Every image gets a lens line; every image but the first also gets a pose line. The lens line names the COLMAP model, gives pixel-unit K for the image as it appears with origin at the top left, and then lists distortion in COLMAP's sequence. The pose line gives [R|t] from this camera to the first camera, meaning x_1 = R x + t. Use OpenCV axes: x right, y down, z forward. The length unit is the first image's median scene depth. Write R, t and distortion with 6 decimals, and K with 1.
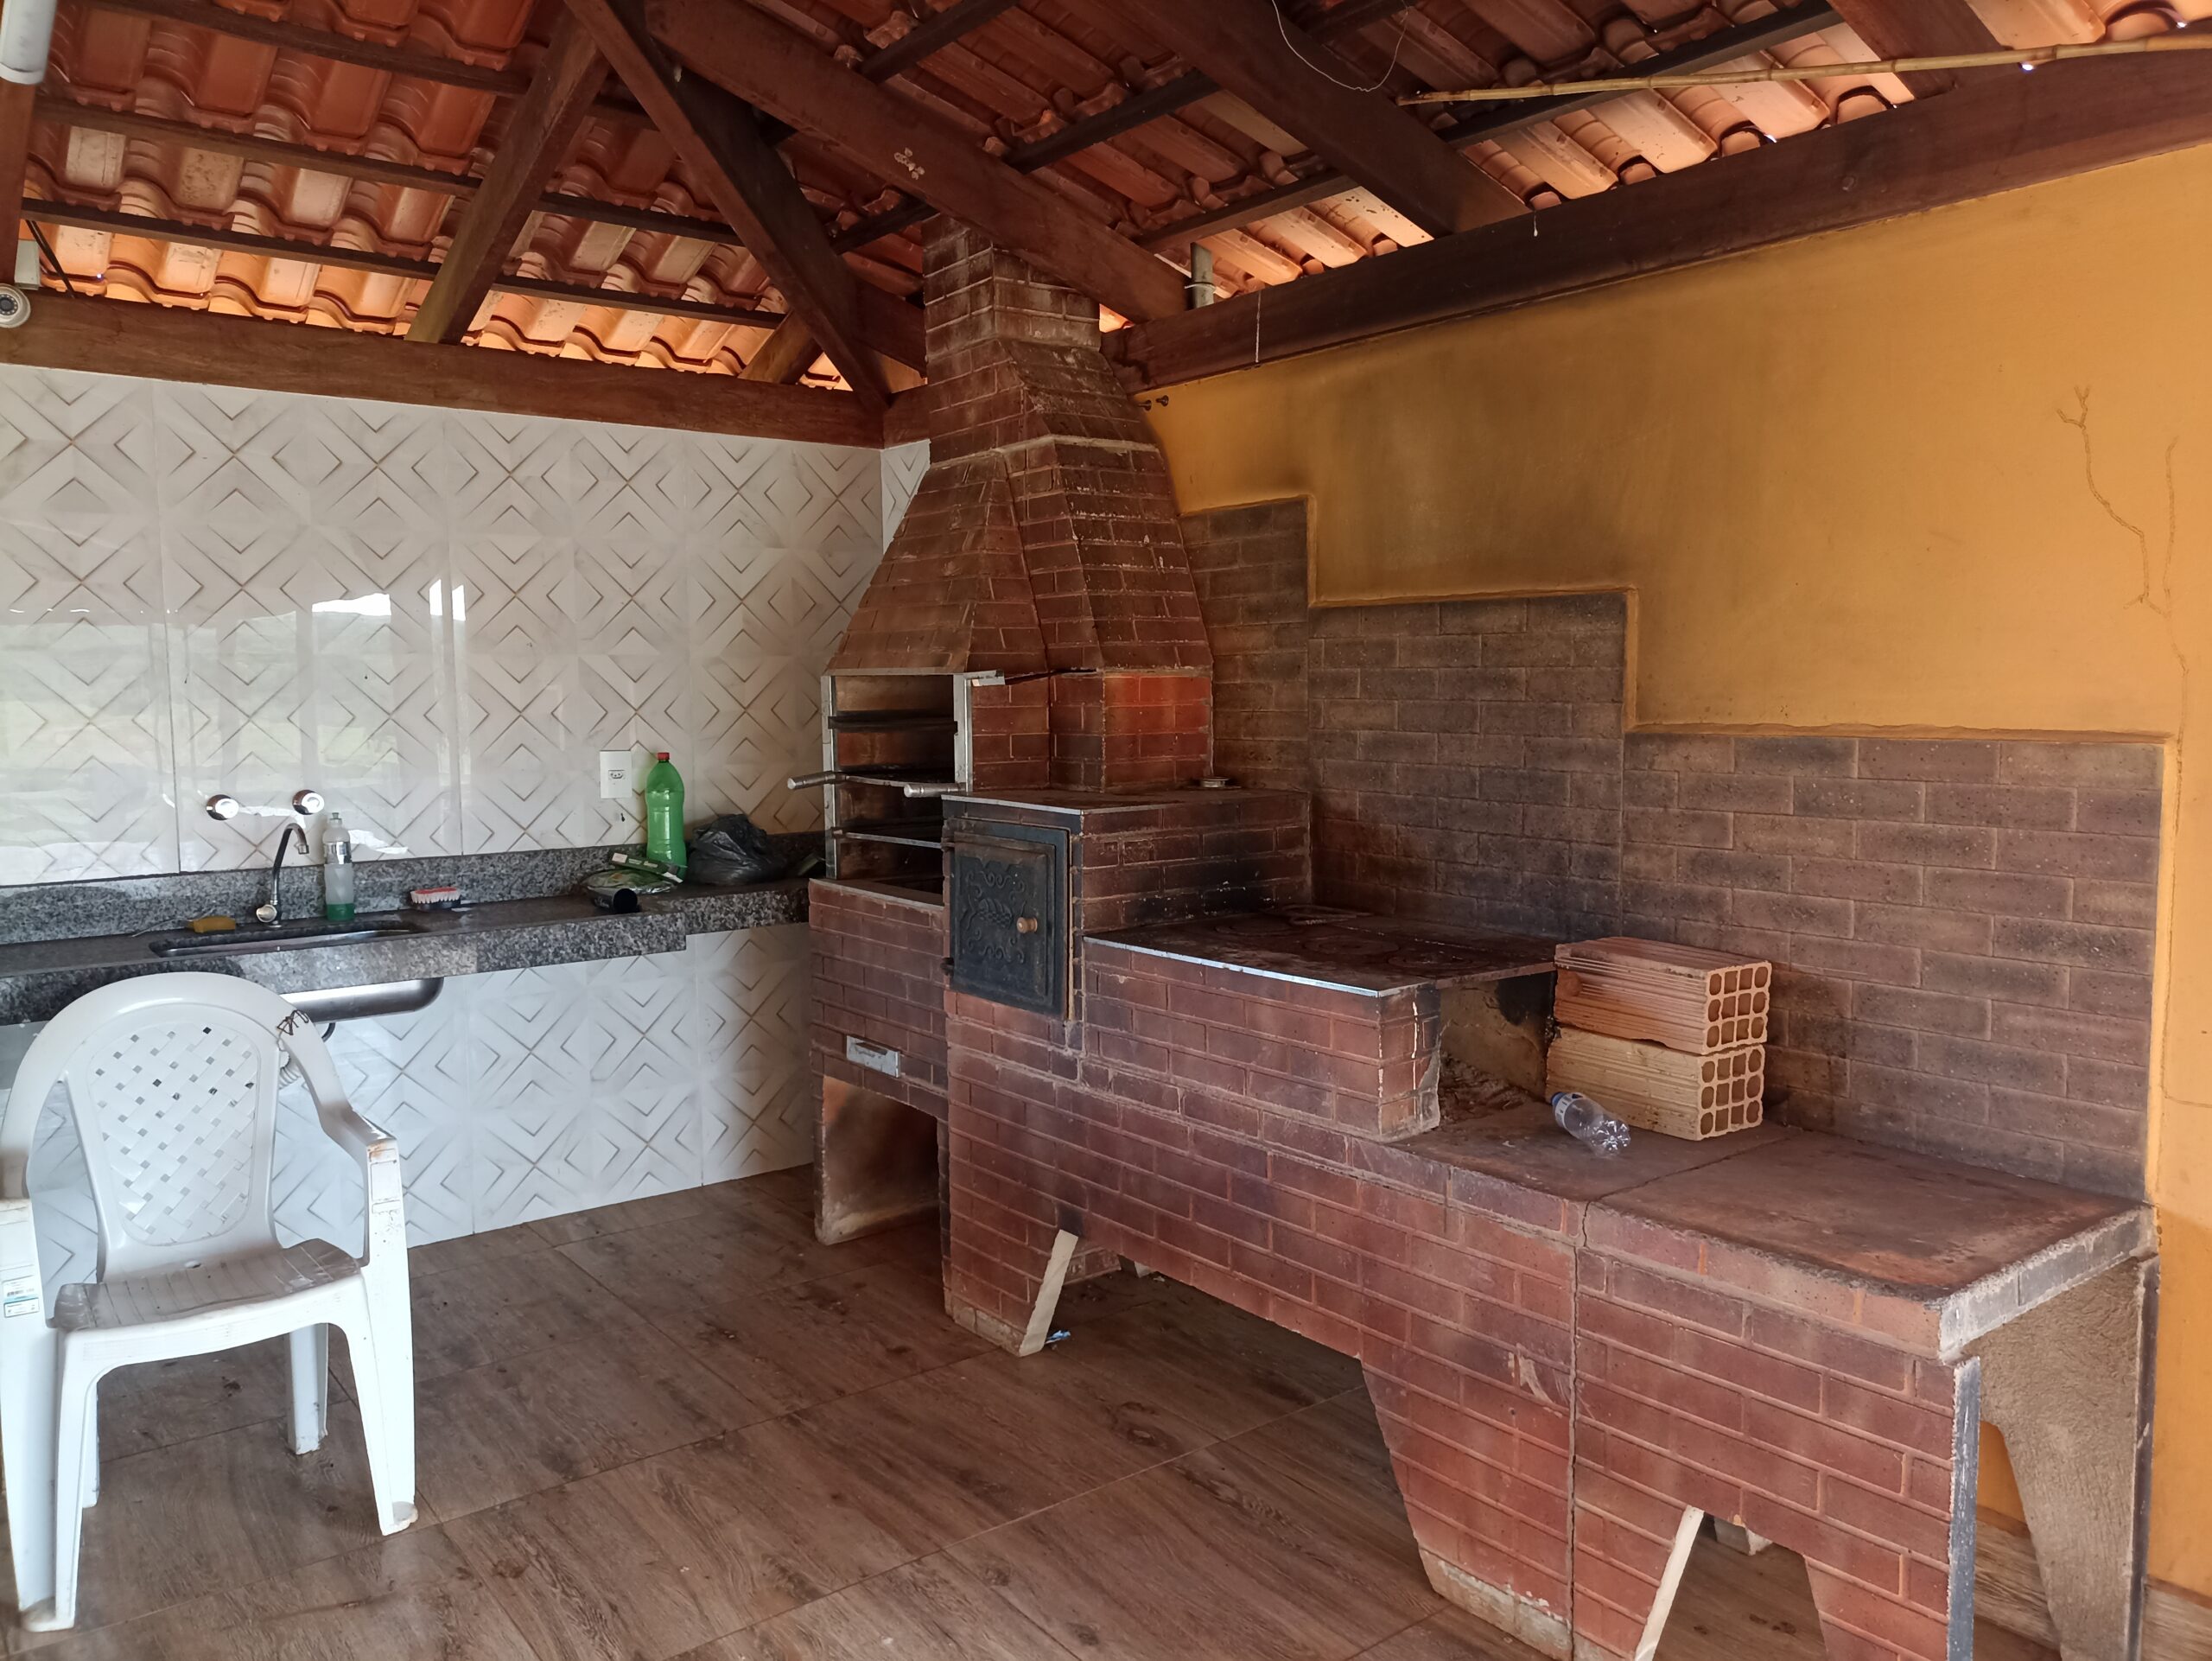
lens RADIAL K [[1622.0, 0, 1100.9], [0, 1622.0, 823.0], [0, 0, 1]] dist [-0.008014, 0.000427]
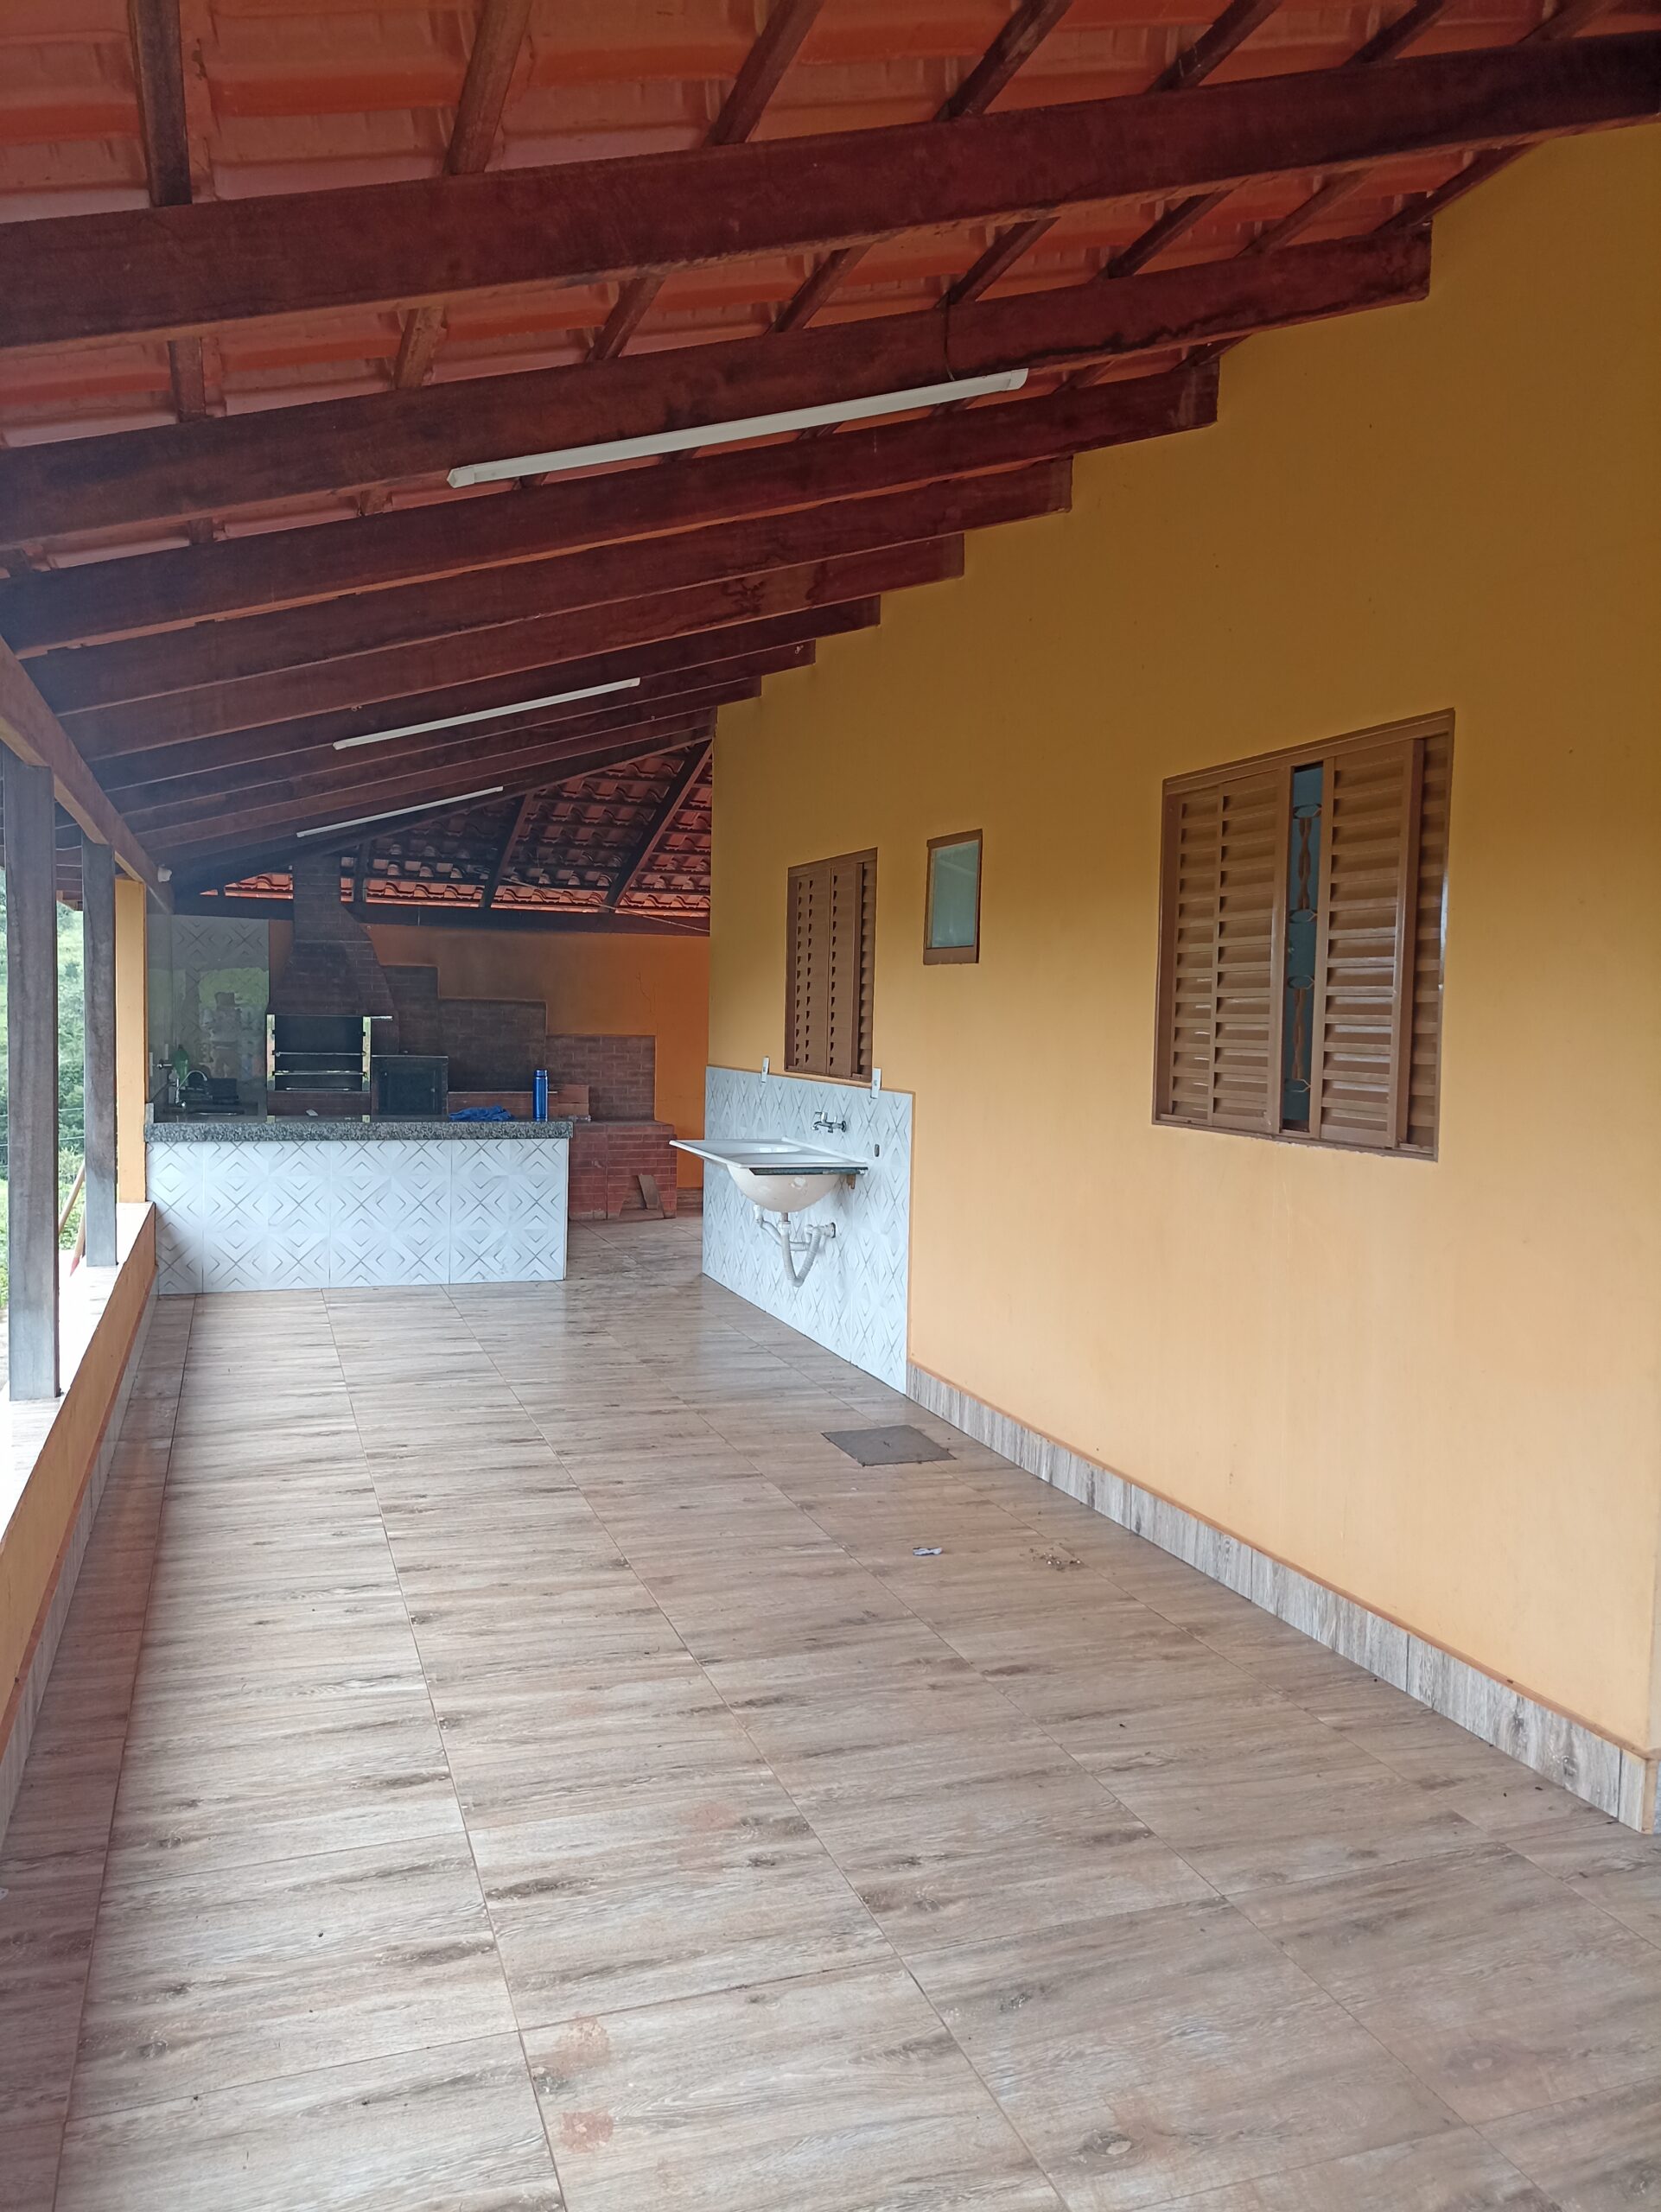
lens RADIAL K [[1622.0, 0, 825.1], [0, 1622.0, 1099.4], [0, 0, 1]] dist [-0.008014, 0.000427]
pose [[0.304714, -0.035878, 0.951768, -2.936352], [0.054009, 0.998333, 0.020342, 0.054222], [-0.950911, 0.045206, 0.306144, -0.830451]]
